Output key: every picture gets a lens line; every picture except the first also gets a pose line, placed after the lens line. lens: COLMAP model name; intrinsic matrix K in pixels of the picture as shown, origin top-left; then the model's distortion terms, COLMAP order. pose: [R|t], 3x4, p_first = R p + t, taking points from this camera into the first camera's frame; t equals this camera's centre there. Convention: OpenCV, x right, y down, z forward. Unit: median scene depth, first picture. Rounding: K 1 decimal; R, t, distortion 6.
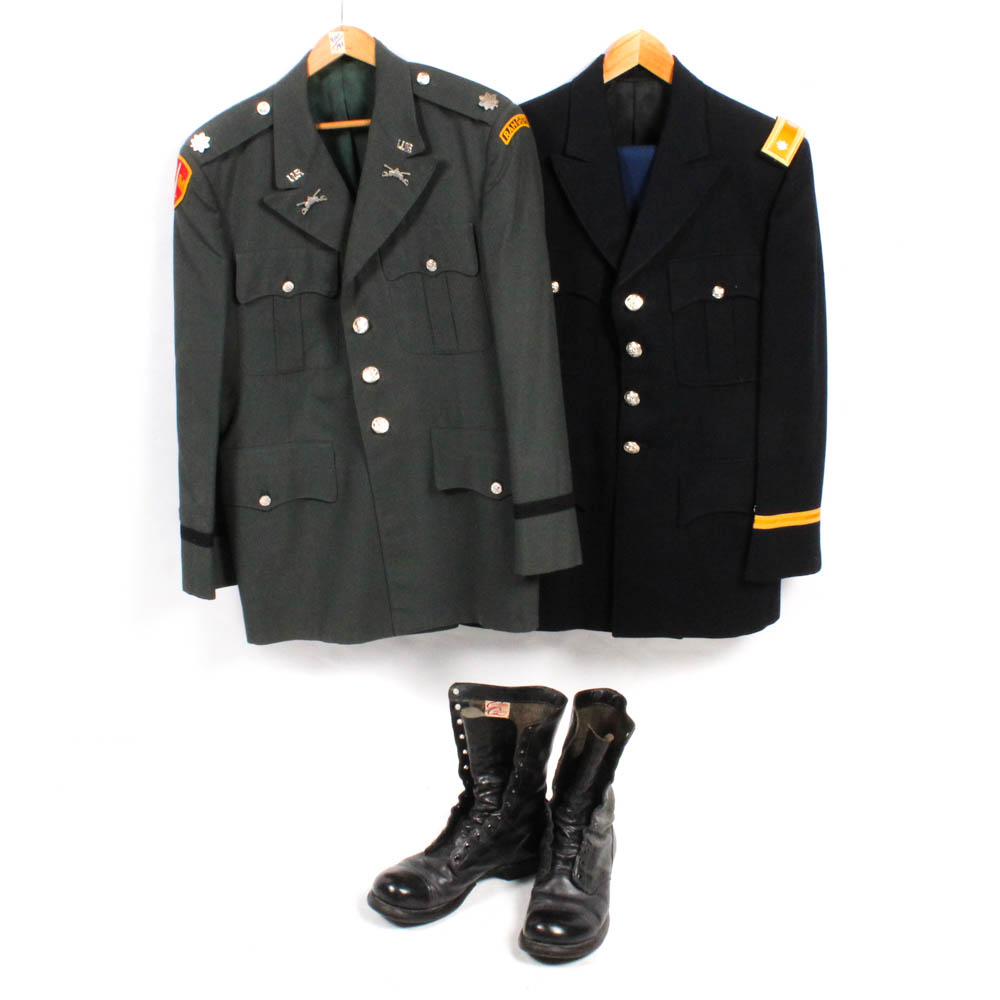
lens RADIAL K [[1773.7, 0, 500.0], [0, 1773.7, 500.0], [0, 0, 1]] dist [-0.162100, 0.028134]
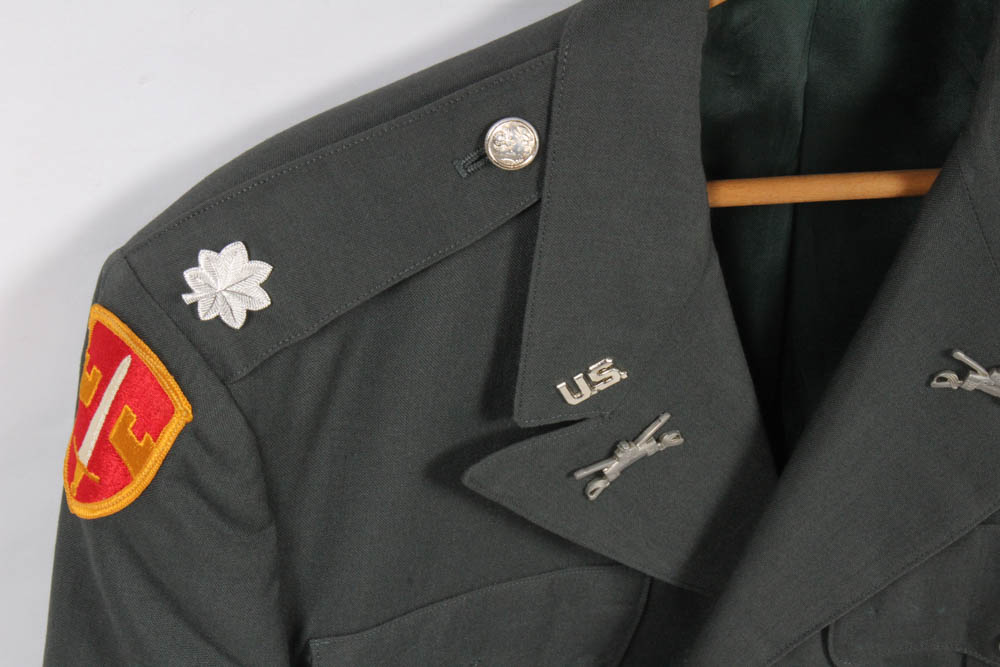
lens RADIAL K [[2463.9, 0, 500.0], [0, 2463.9, 333.5], [0, 0, 1]] dist [0.044413, 0.159955]
pose [[0.951945, -0.049803, 0.302193, -0.234063], [-0.034000, 0.963406, 0.265881, -0.283706], [-0.304377, -0.263379, 0.915416, 0.692092]]
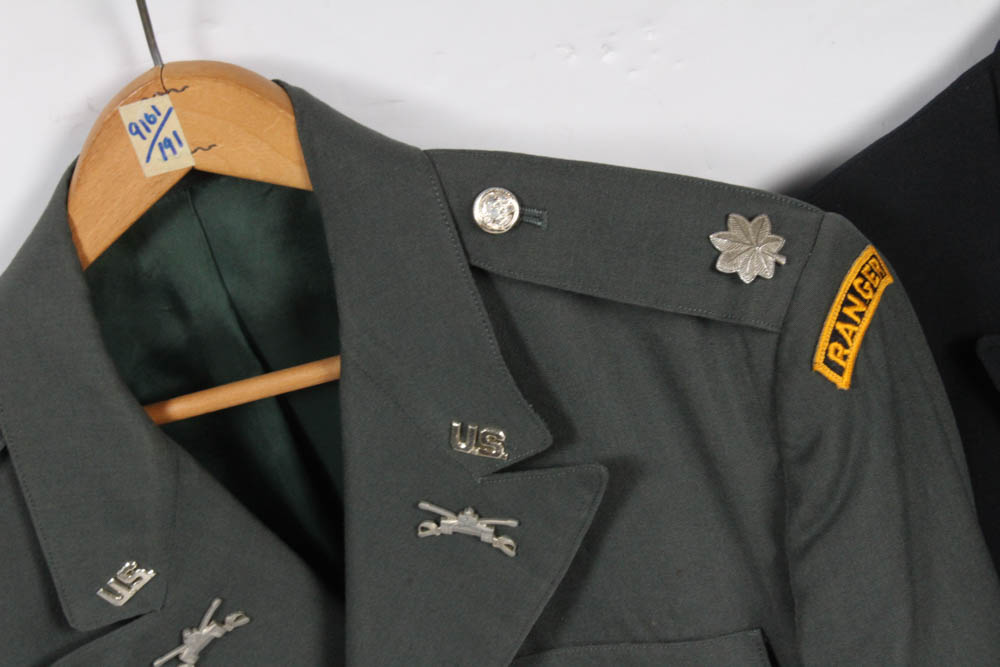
lens RADIAL K [[2463.9, 0, 500.0], [0, 2463.9, 333.5], [0, 0, 1]] dist [0.044413, 0.159955]
pose [[0.975719, -0.218746, -0.011109, -0.042069], [0.218217, 0.966494, 0.135168, -0.267693], [-0.018831, -0.134310, 0.990760, 0.600328]]
